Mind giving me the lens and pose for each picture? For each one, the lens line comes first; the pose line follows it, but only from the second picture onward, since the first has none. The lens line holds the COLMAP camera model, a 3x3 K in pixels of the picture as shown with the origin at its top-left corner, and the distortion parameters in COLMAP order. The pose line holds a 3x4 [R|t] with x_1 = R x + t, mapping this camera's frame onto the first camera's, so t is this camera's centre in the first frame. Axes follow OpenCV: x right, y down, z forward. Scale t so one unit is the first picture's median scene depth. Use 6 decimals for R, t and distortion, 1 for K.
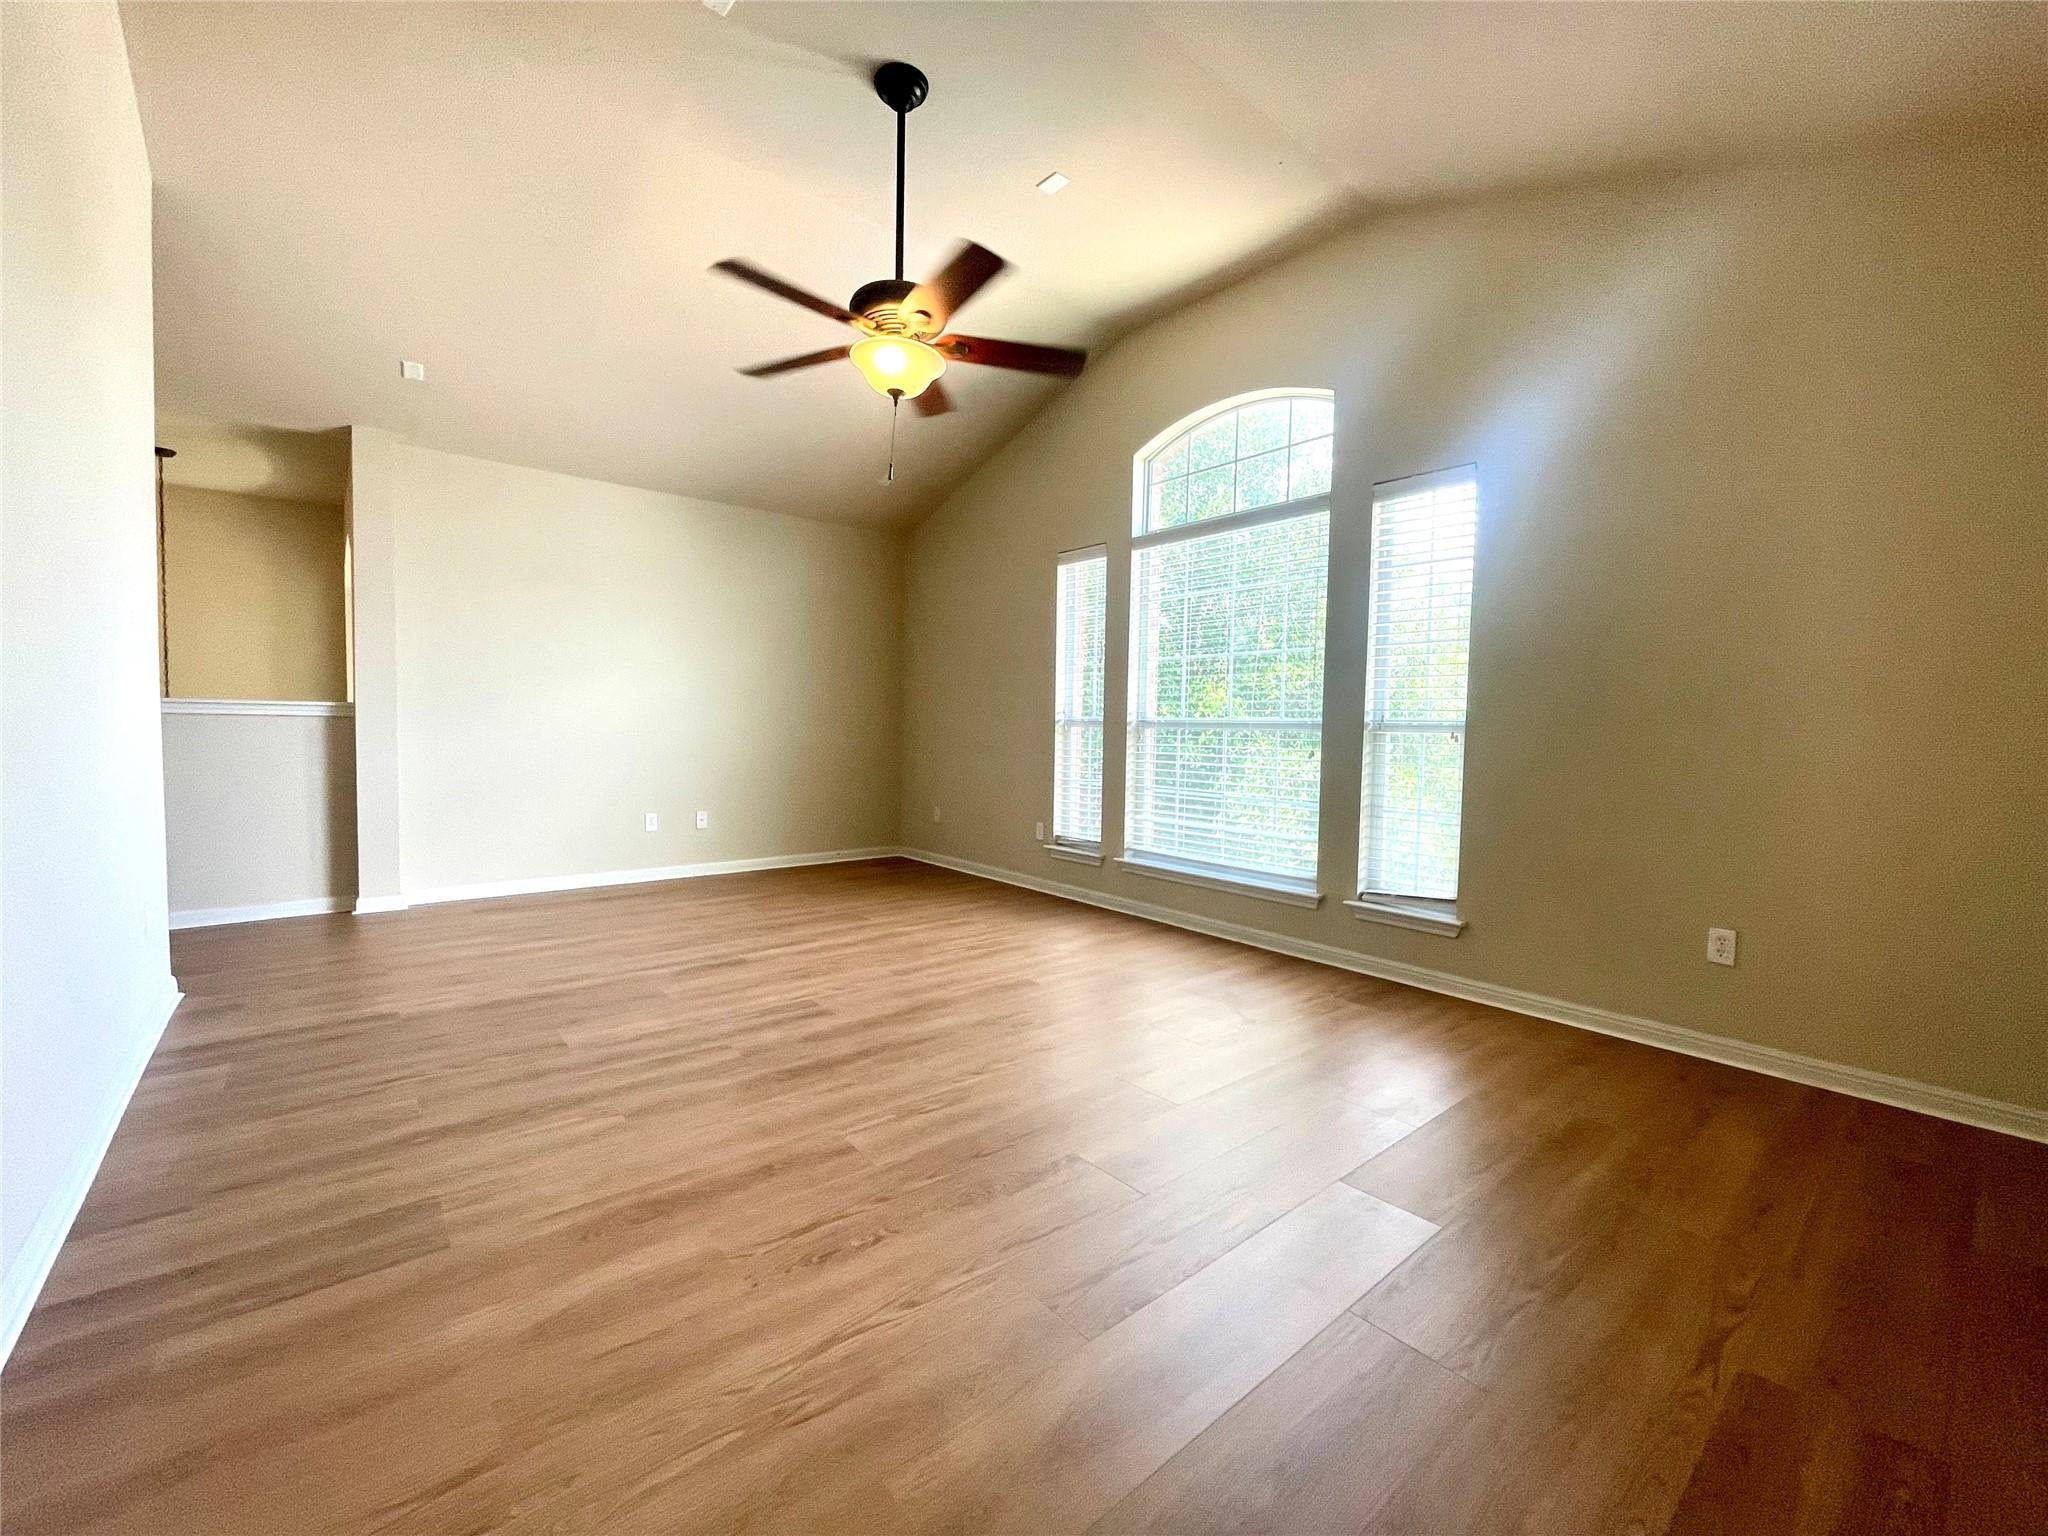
lens RADIAL K [[838.1, 0, 1021.3], [0, 838.1, 763.6], [0, 0, 1]] dist [-0.002073, -0.000254]
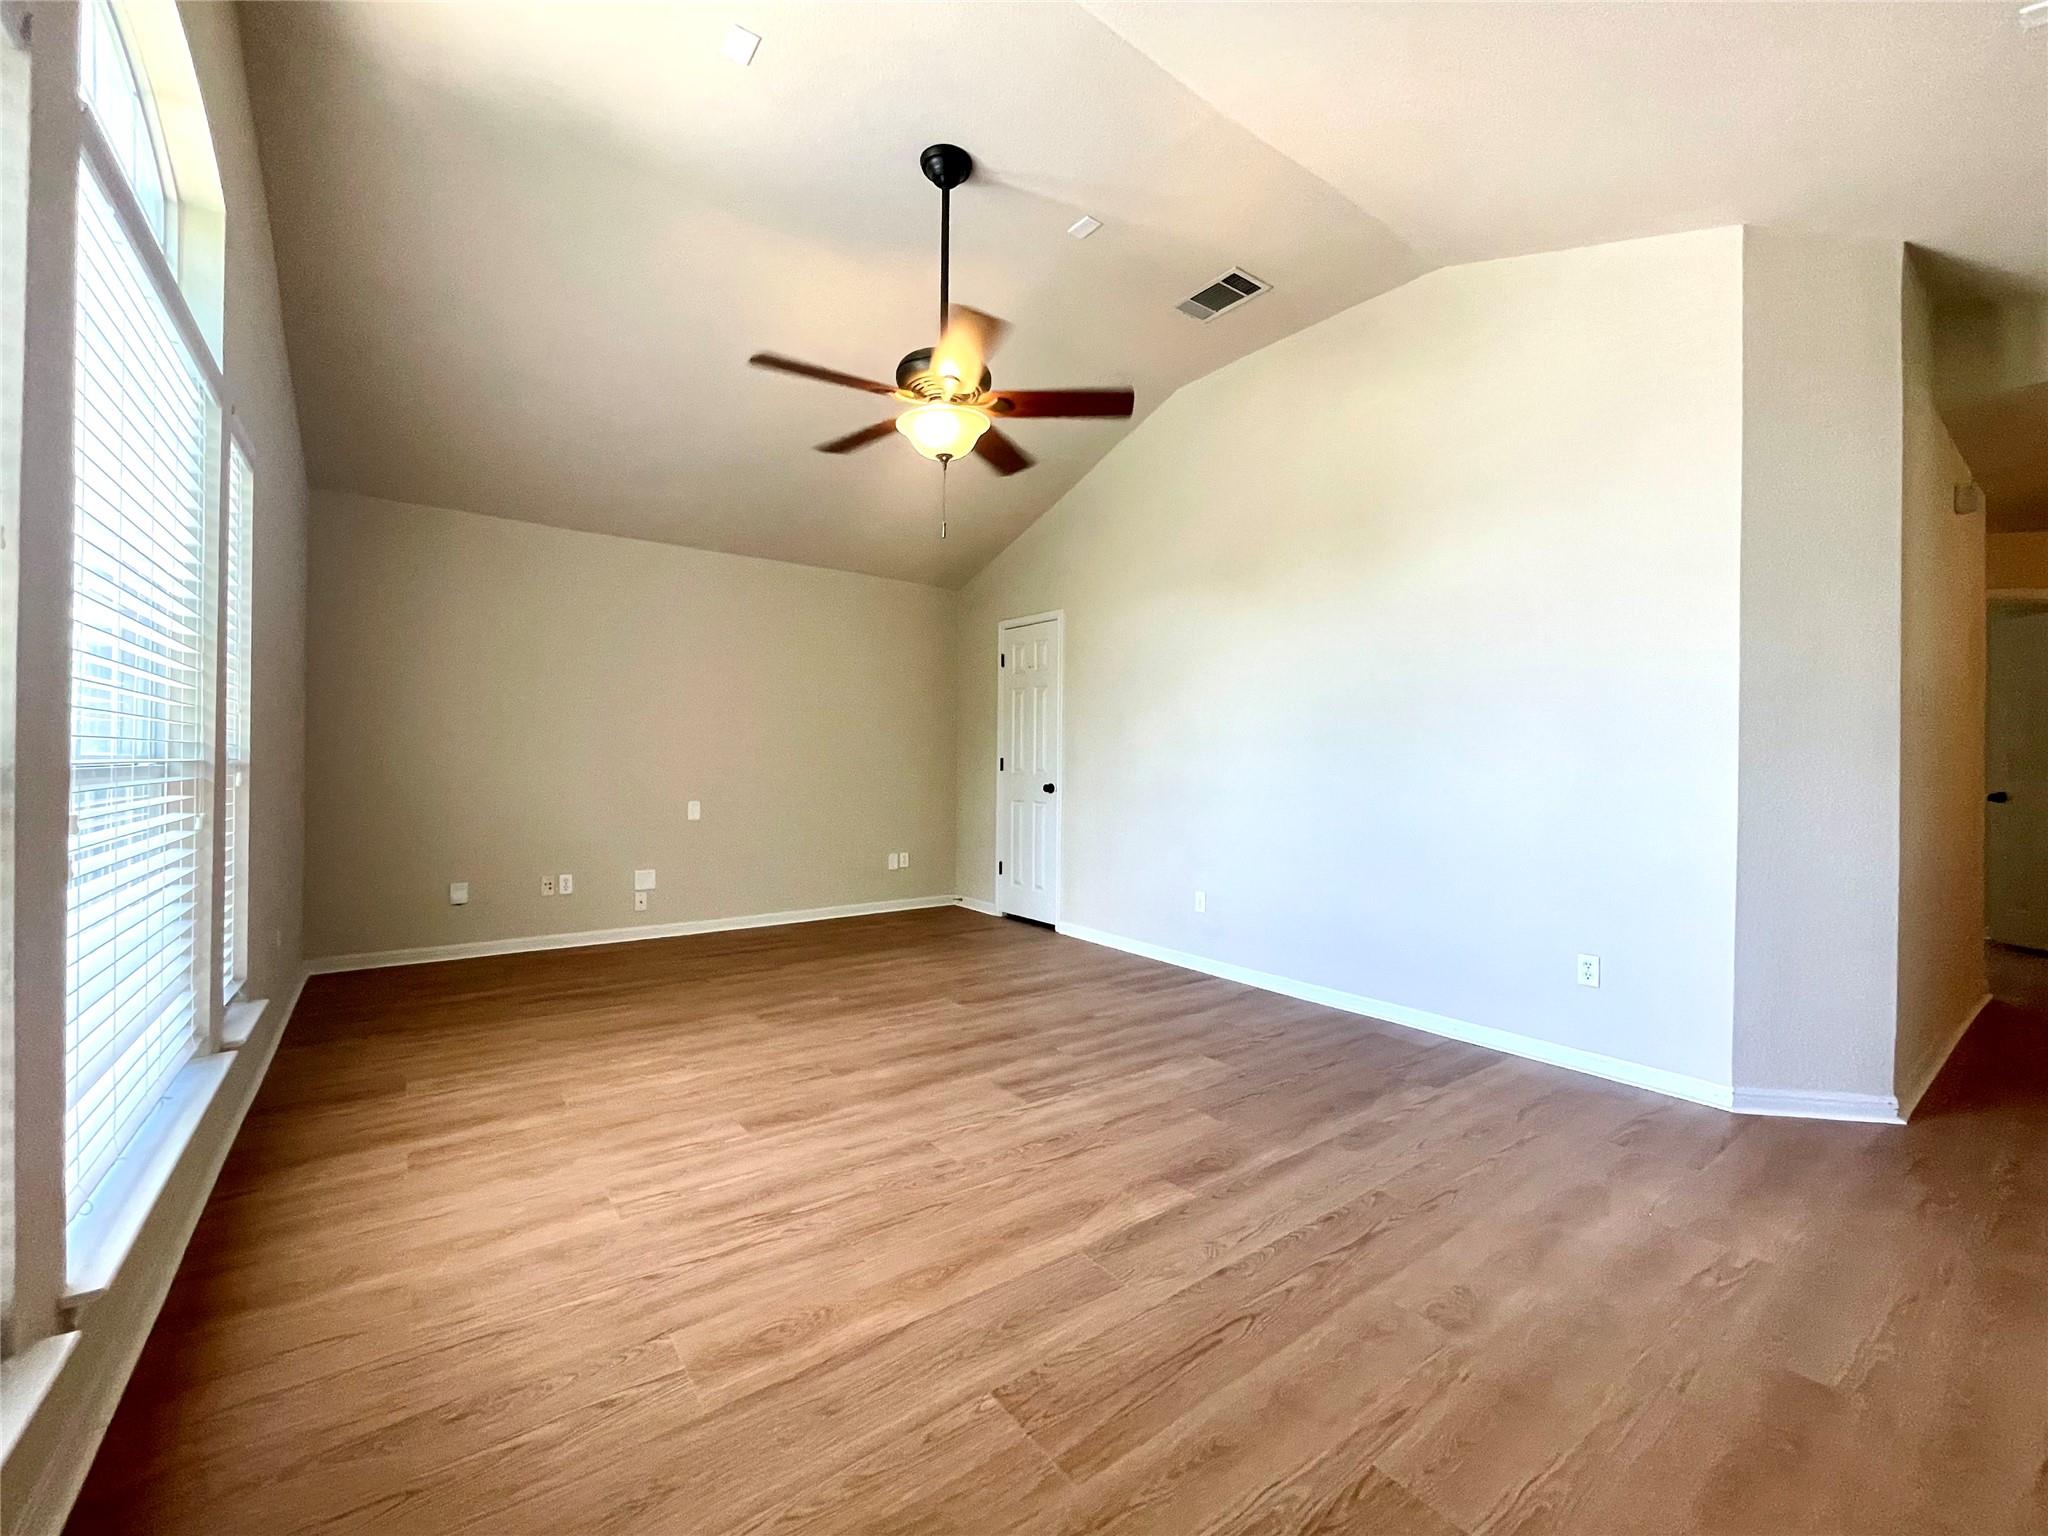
lens RADIAL K [[838.1, 0, 1021.3], [0, 838.1, 763.6], [0, 0, 1]] dist [-0.002073, -0.000254]
pose [[-0.997903, -0.028336, 0.058190, -0.241919], [-0.025703, 0.998634, 0.045500, -0.092117], [-0.059400, 0.043909, -0.997268, 1.571970]]
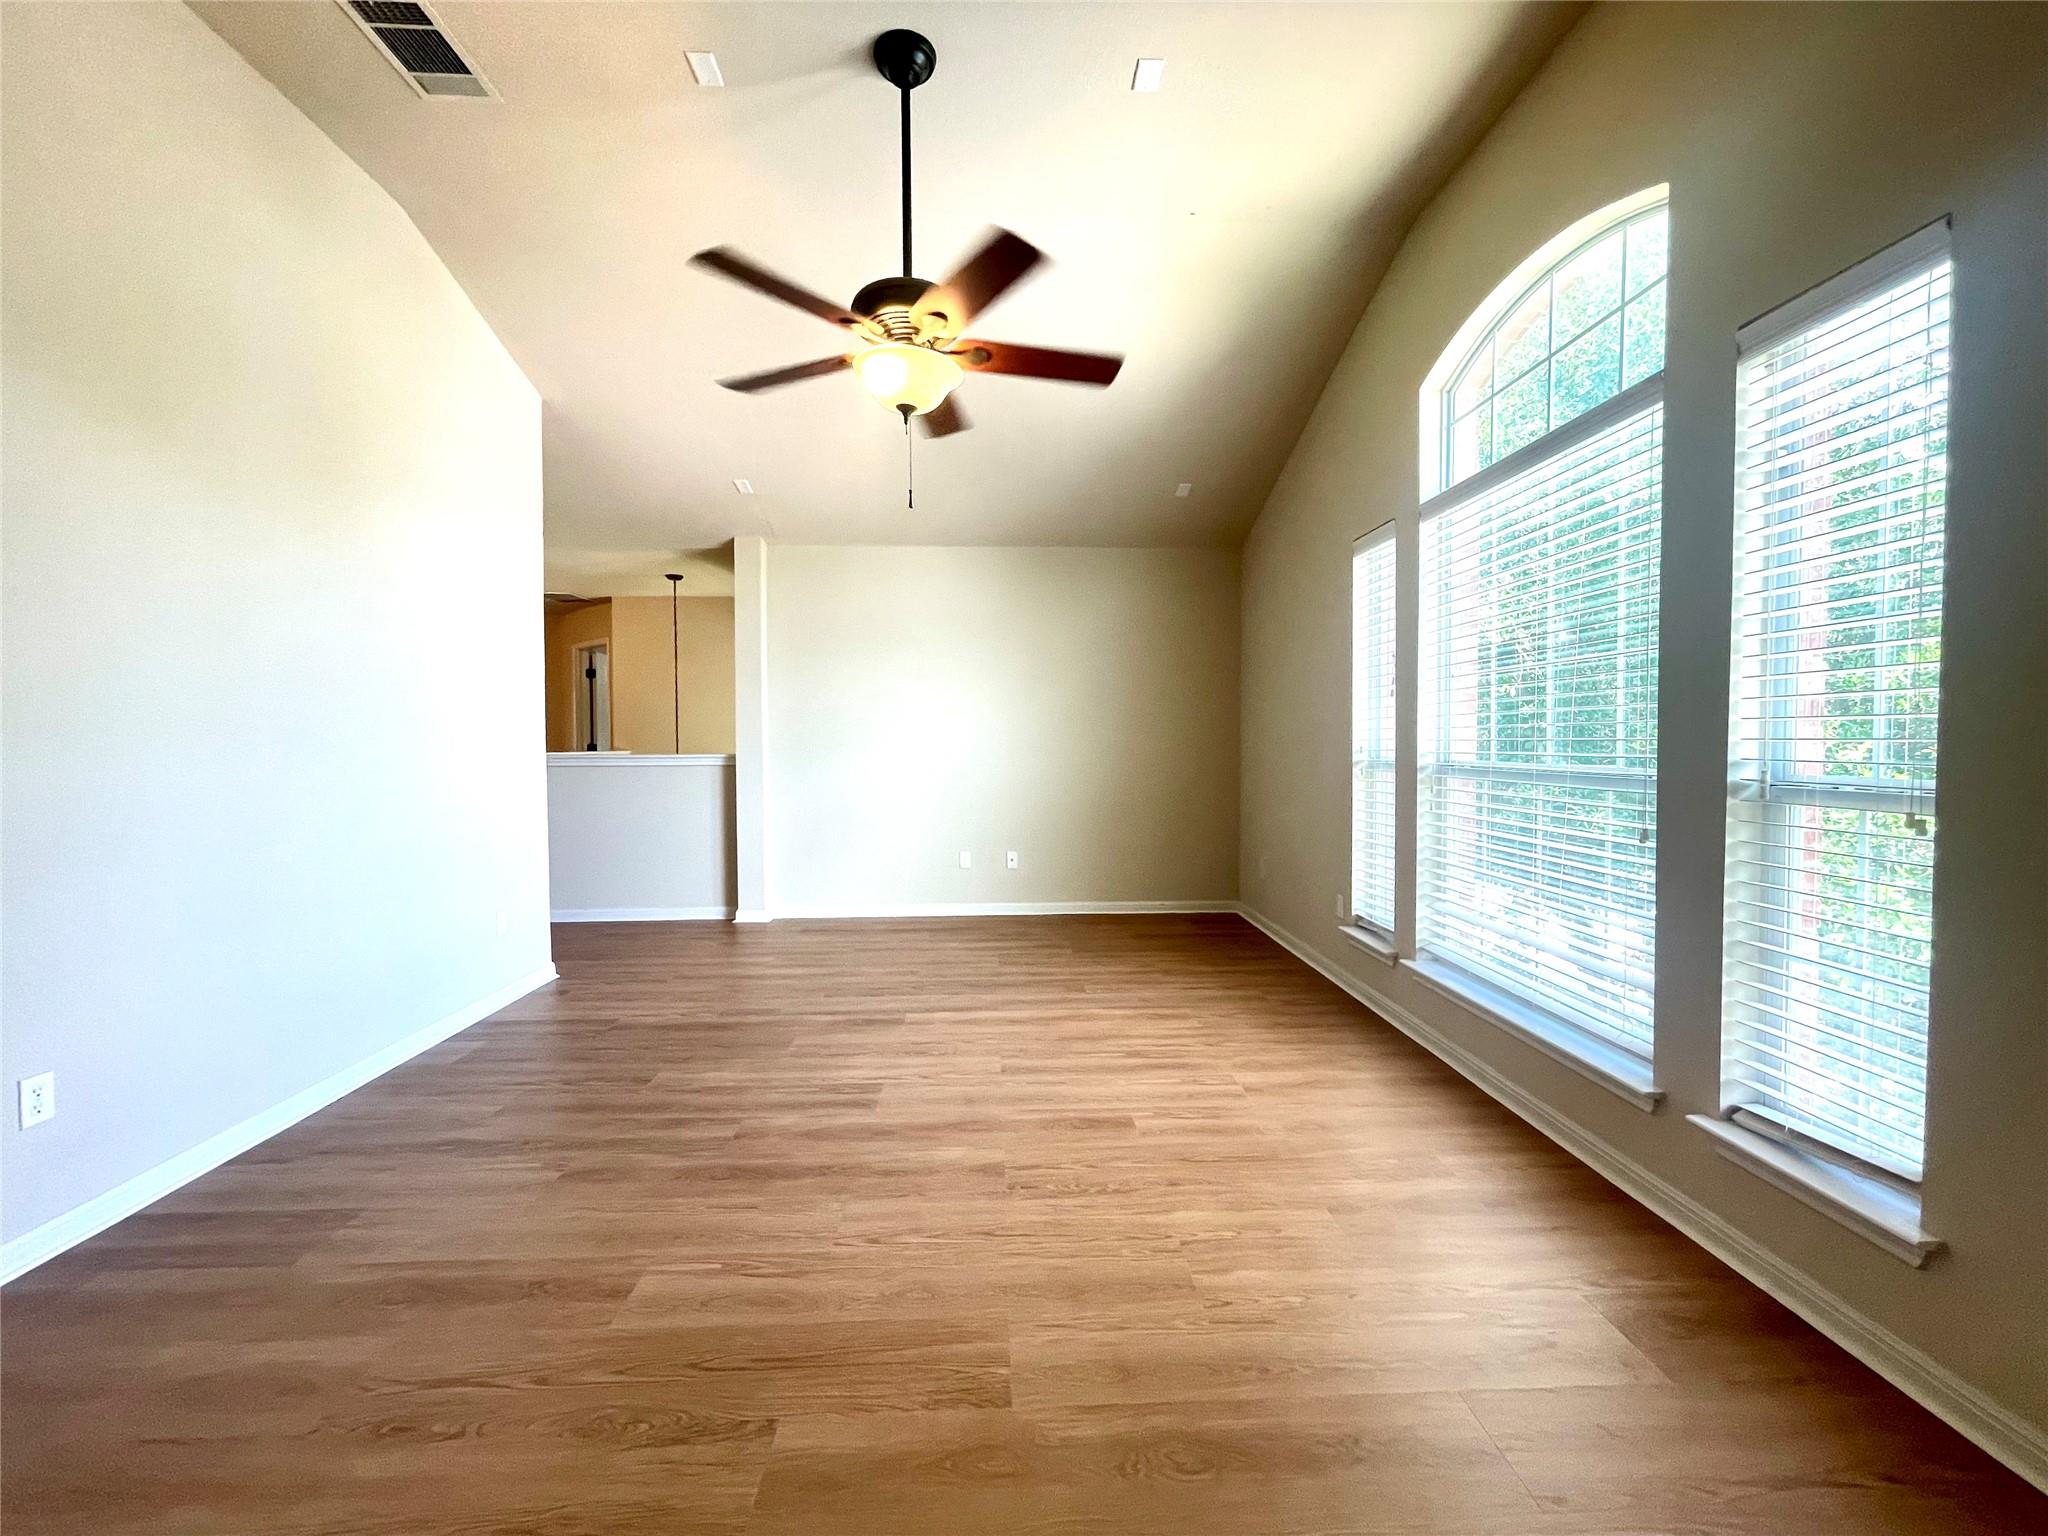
lens RADIAL K [[838.1, 0, 1021.3], [0, 838.1, 763.6], [0, 0, 1]] dist [-0.002073, -0.000254]
pose [[0.790296, -0.004085, -0.612711, 0.369985], [-0.008148, 0.999819, -0.017175, -0.047579], [0.612671, 0.018566, 0.790120, 0.304478]]
